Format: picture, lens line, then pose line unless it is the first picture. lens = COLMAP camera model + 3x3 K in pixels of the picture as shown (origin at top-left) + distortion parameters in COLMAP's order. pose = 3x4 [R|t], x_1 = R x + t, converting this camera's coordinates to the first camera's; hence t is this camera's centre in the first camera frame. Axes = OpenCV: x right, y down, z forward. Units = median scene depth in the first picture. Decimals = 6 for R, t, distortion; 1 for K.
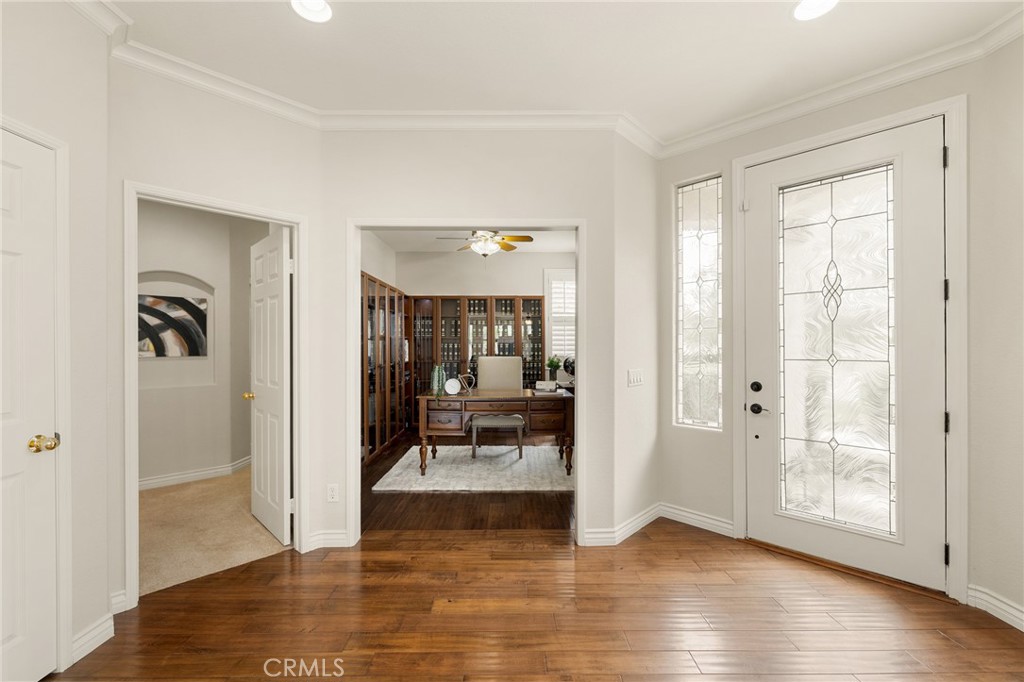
lens RADIAL K [[443.9, 0, 510.9], [0, 443.9, 343.7], [0, 0, 1]] dist [0.001036, 0.000273]
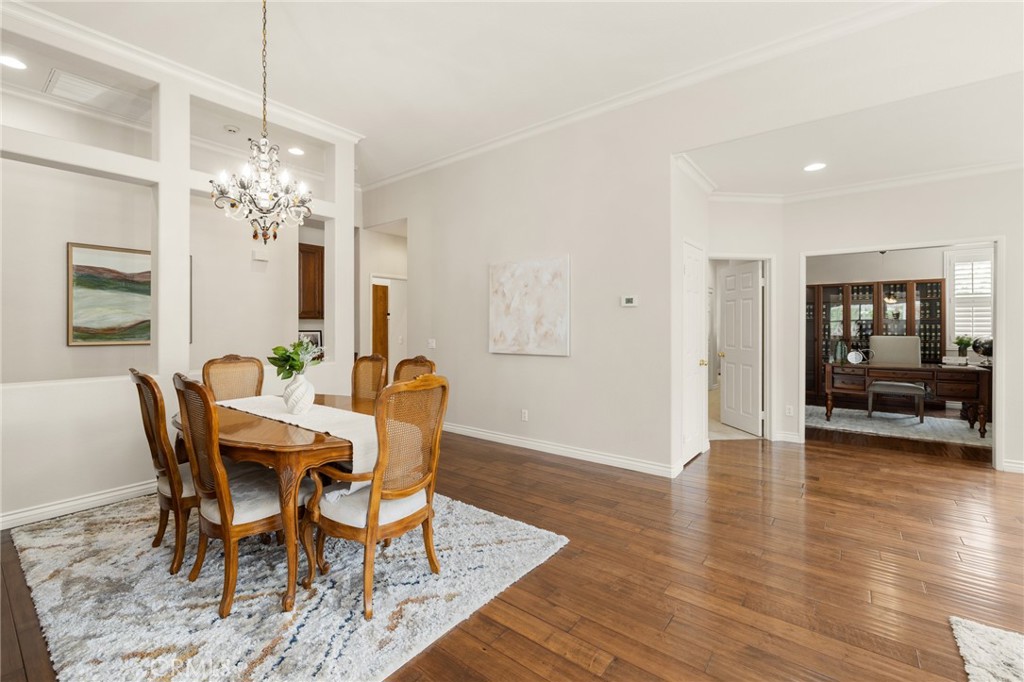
lens RADIAL K [[443.9, 0, 506.8], [0, 443.9, 325.2], [0, 0, 1]] dist [0.001036, 0.000273]
pose [[0.781989, -0.000394, -0.623292, -0.101627], [0.001323, 0.999999, 0.001027, -0.001525], [0.623290, -0.001628, 0.781989, -0.586973]]
